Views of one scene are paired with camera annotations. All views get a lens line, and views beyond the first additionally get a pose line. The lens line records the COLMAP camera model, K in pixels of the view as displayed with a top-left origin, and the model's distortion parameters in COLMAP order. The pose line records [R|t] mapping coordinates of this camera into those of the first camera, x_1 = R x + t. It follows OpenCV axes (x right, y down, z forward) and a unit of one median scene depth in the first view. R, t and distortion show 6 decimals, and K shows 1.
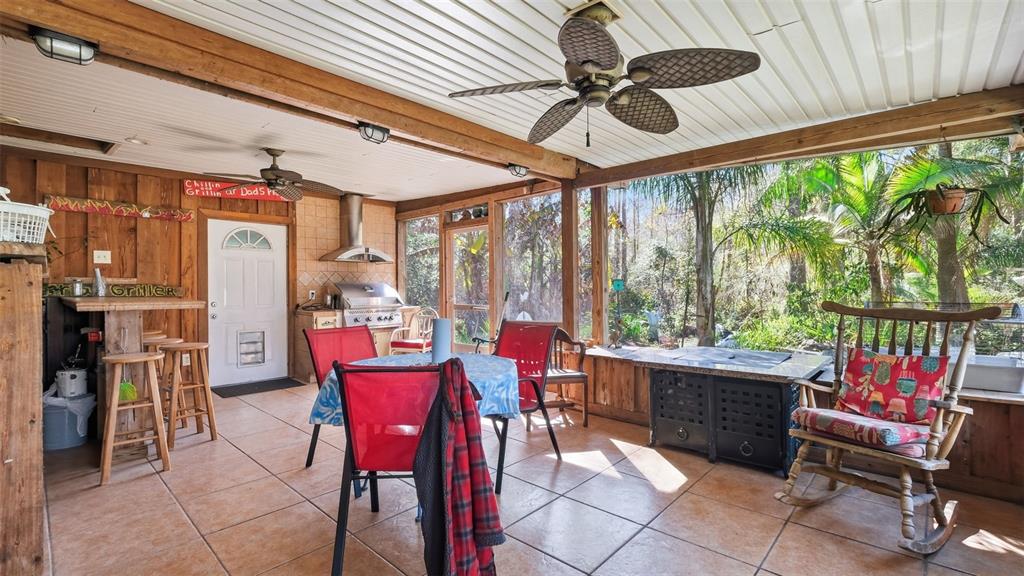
lens RADIAL K [[448.8, 0, 511.6], [0, 448.8, 289.9], [0, 0, 1]] dist [0.000443, -0.000133]
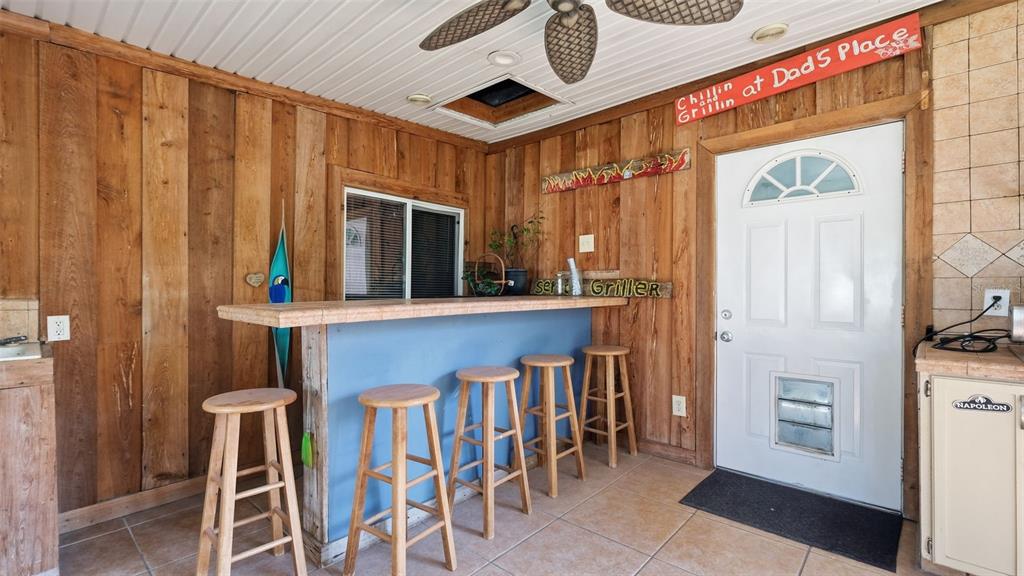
lens RADIAL K [[448.8, 0, 511.9], [0, 448.8, 292.1], [0, 0, 1]] dist [0.000443, -0.000133]
pose [[0.006837, 0.015120, -0.999862, -0.138793], [0.001267, 0.999885, 0.015129, -0.002711], [0.999976, -0.001370, 0.006817, 0.776105]]
